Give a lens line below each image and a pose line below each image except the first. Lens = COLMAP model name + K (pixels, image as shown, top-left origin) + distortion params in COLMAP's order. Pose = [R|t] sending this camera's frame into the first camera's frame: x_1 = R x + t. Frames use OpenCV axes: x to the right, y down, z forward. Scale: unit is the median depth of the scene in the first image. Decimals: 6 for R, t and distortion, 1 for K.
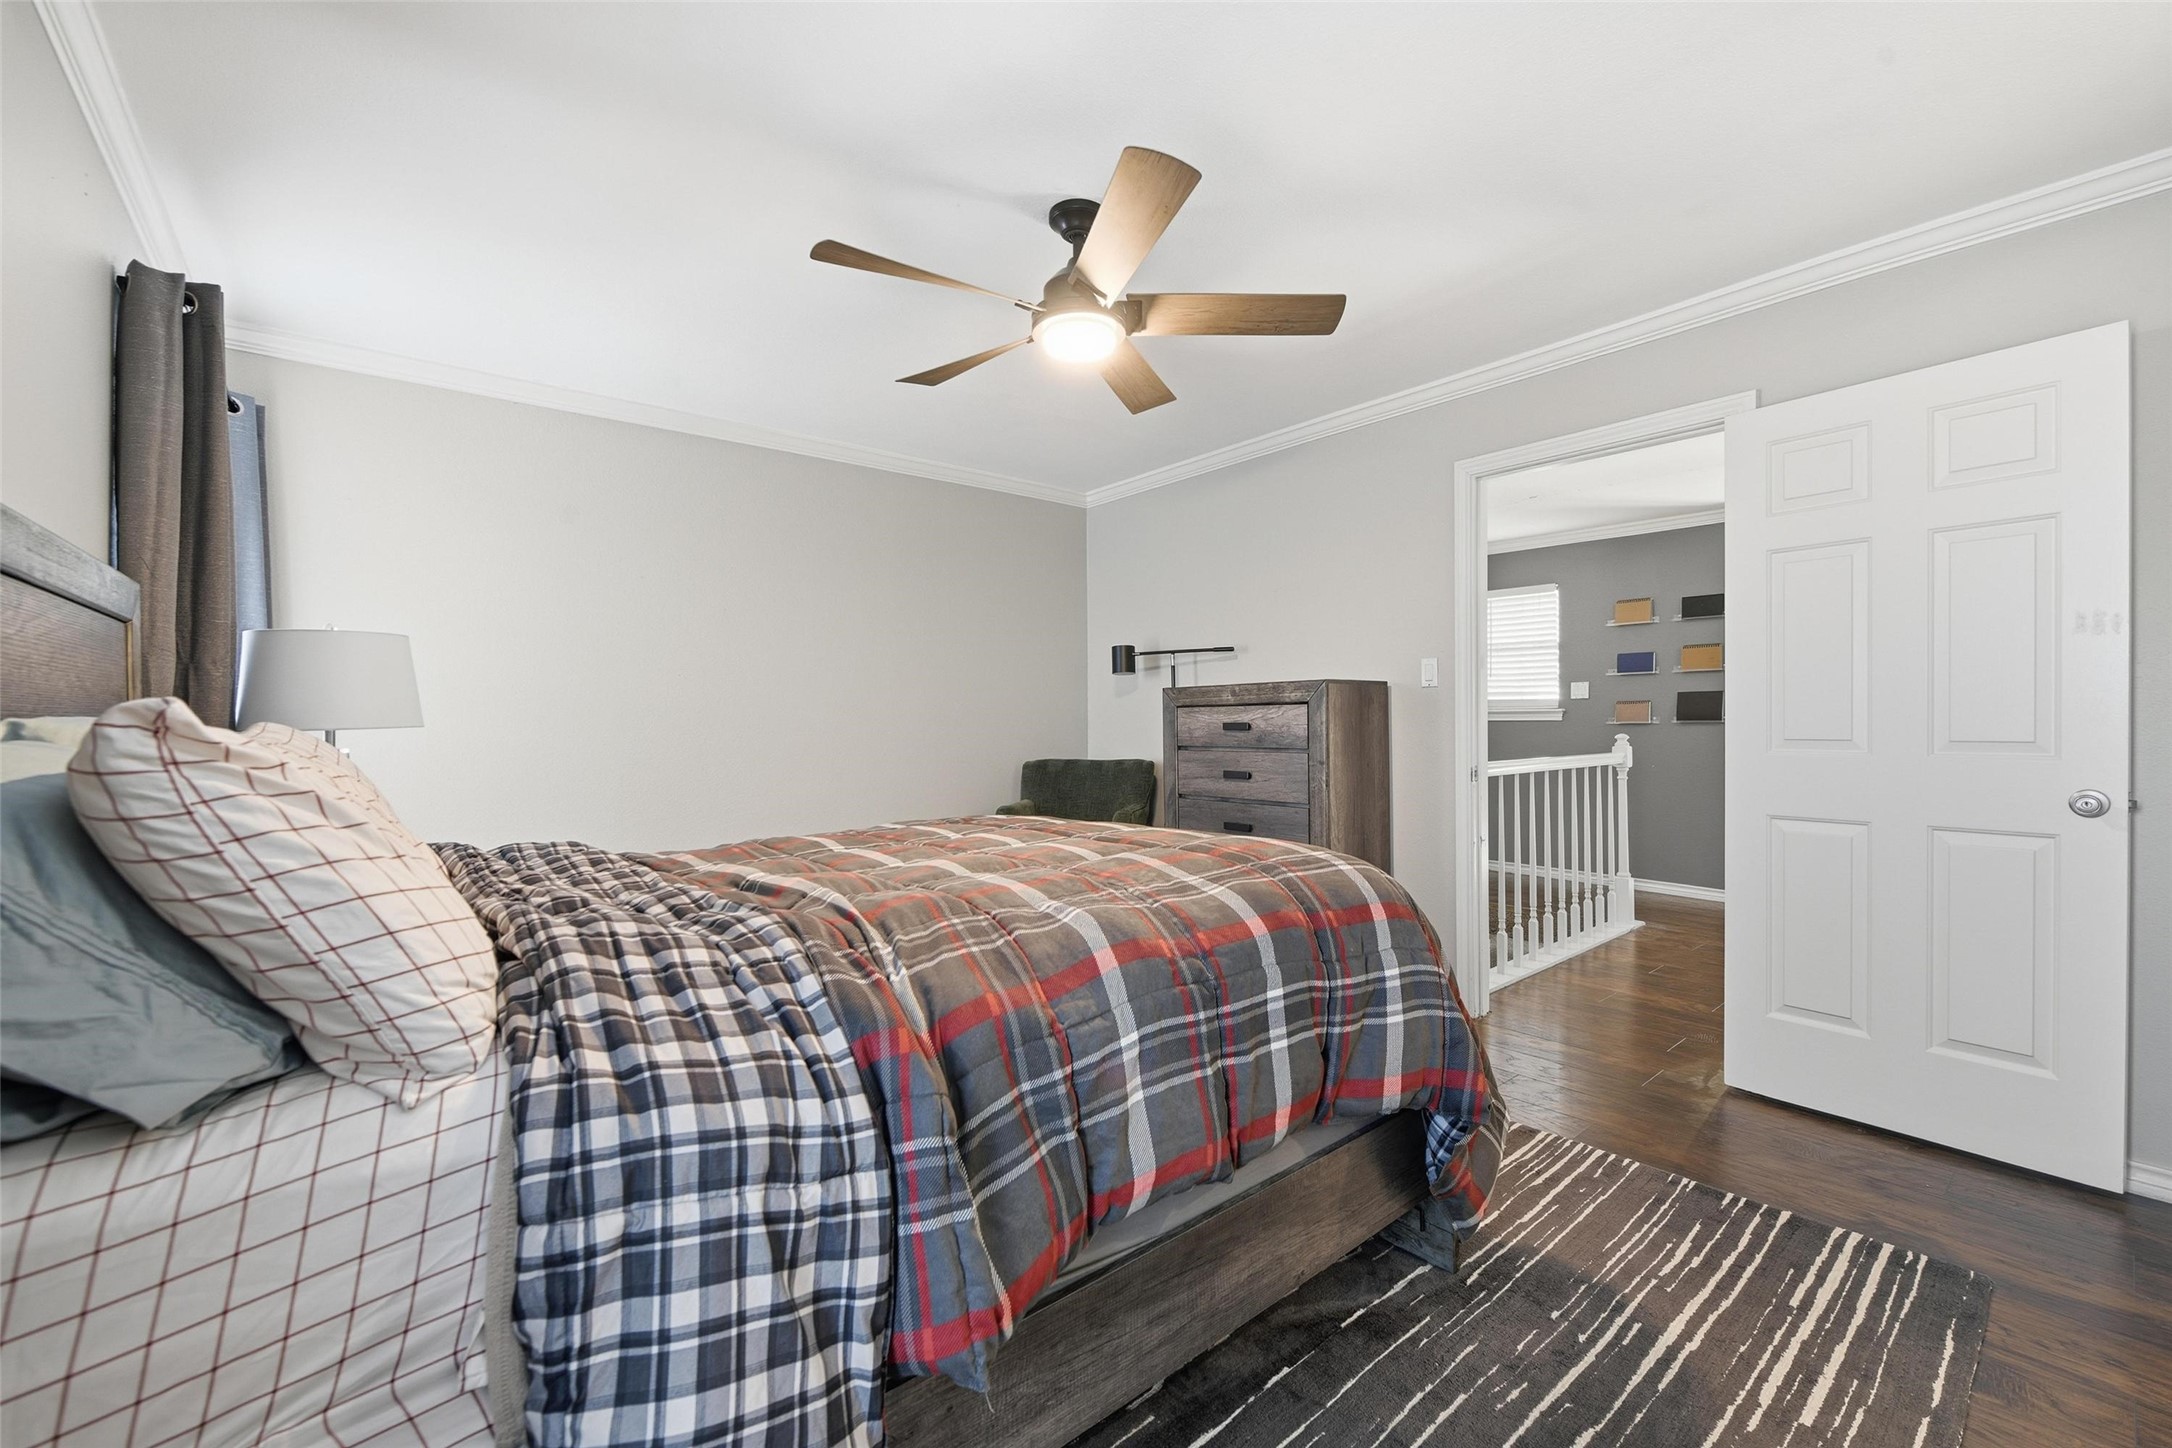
lens RADIAL K [[859.5, 0, 1102.1], [0, 859.5, 726.8], [0, 0, 1]] dist [-0.010923, -0.000045]
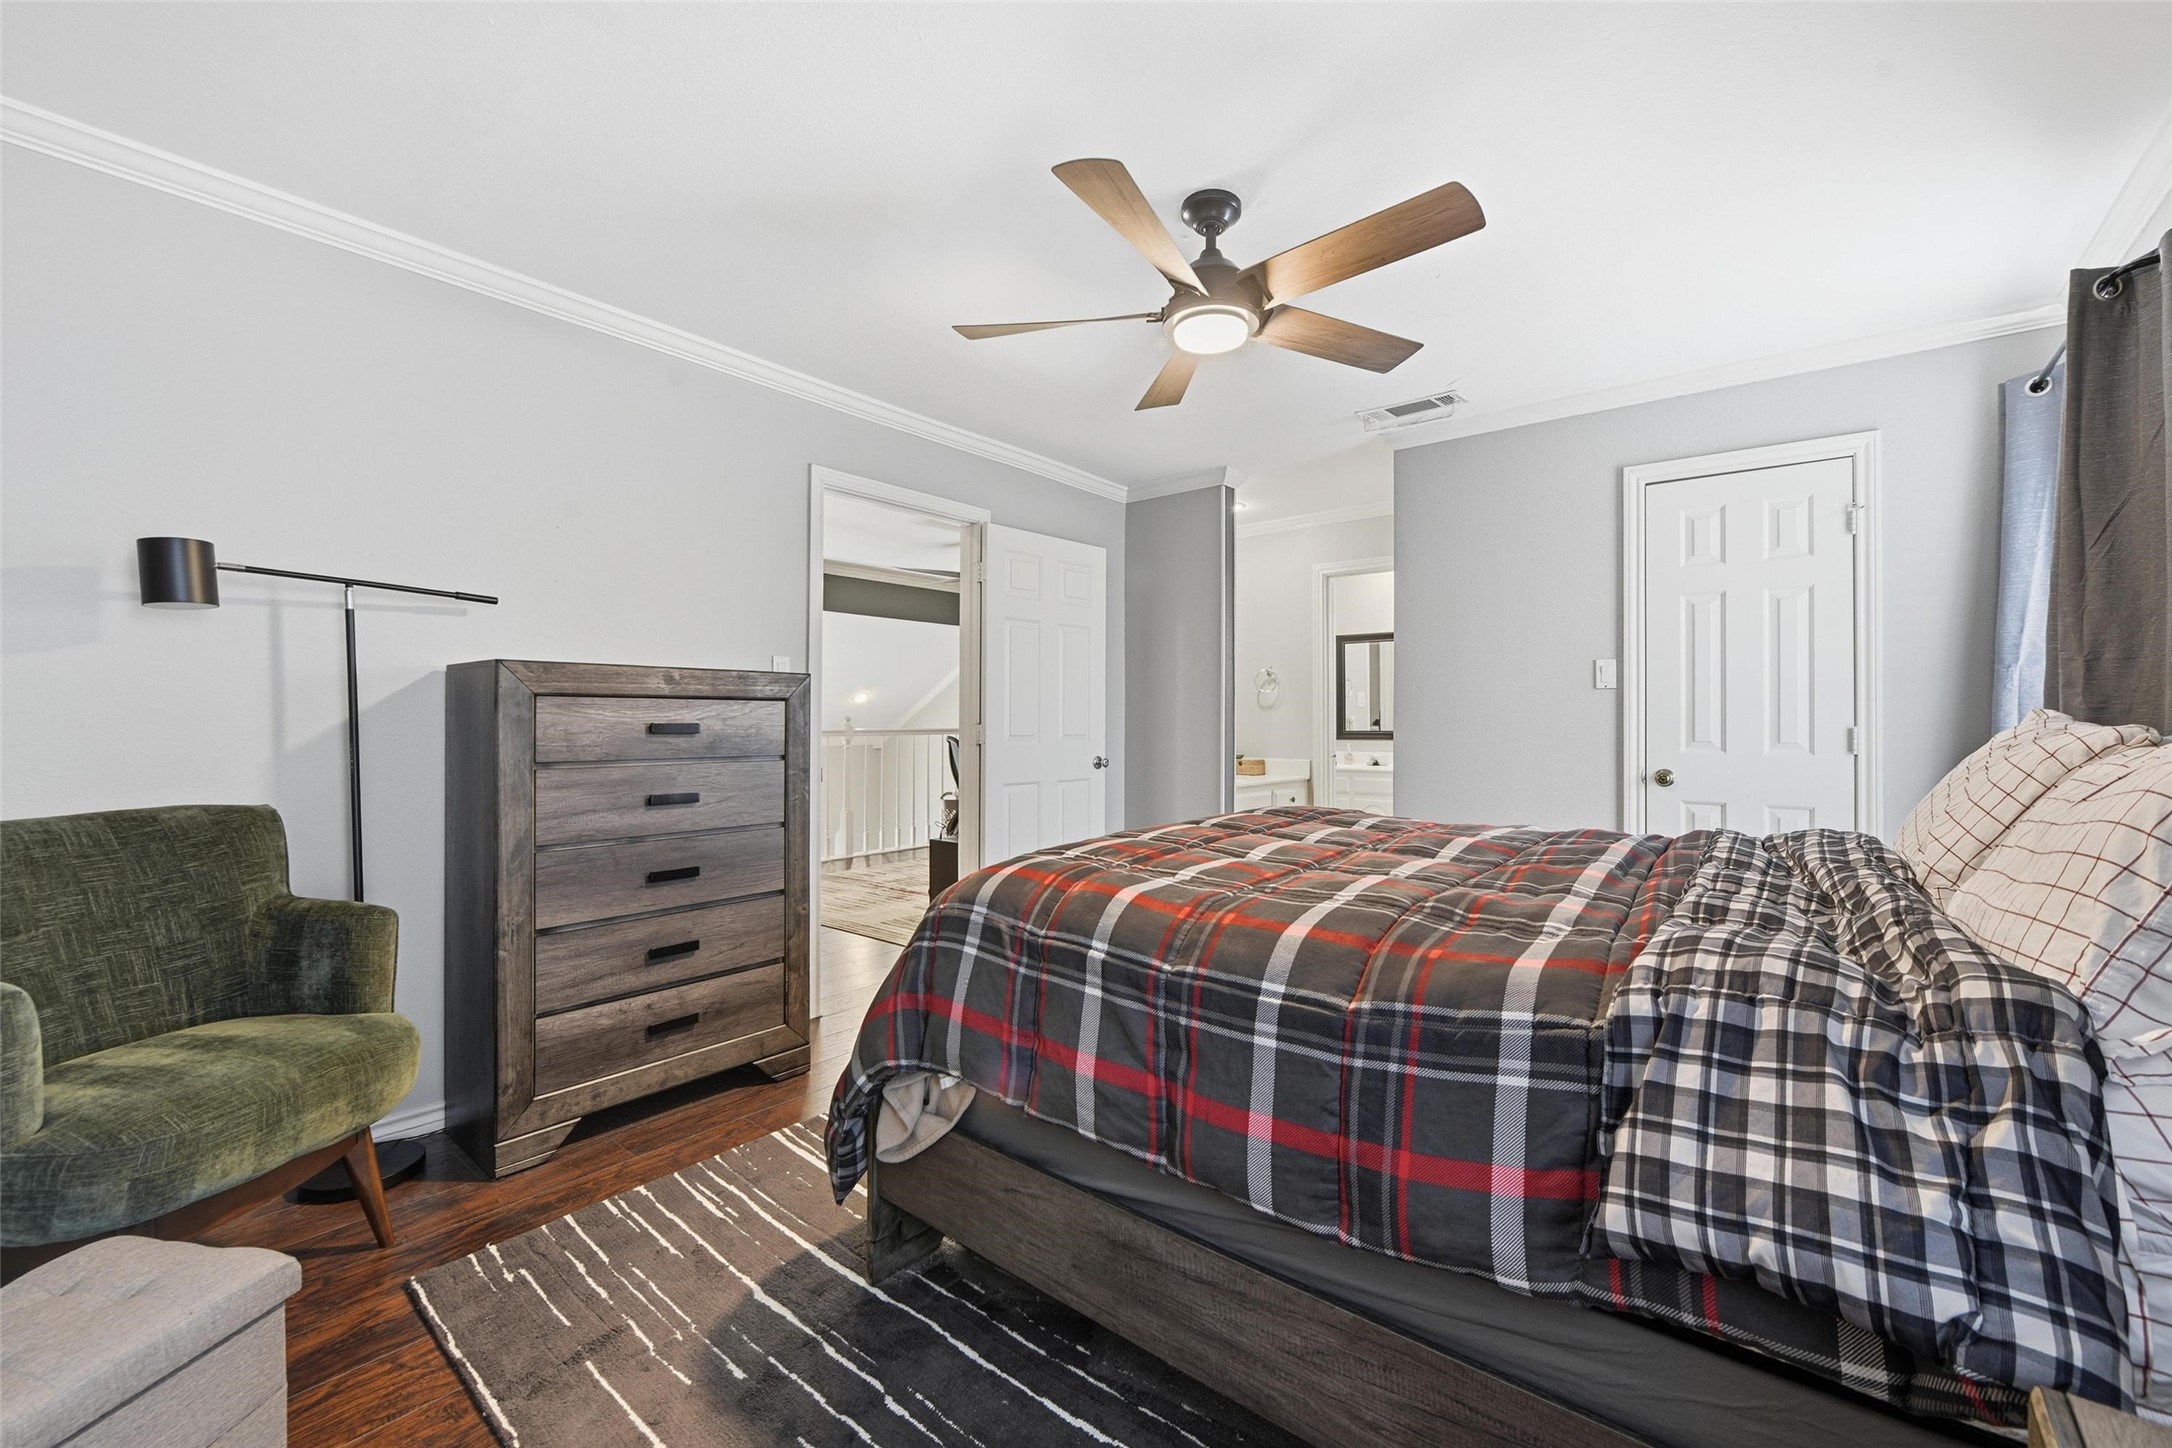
lens RADIAL K [[859.5, 0, 1096.3], [0, 859.5, 721.8], [0, 0, 1]] dist [-0.010923, -0.000045]
pose [[-0.186931, 0.006189, 0.982354, -0.586555], [0.005330, 0.999972, -0.005285, -0.000225], [-0.982359, 0.004248, -0.186959, 0.800892]]
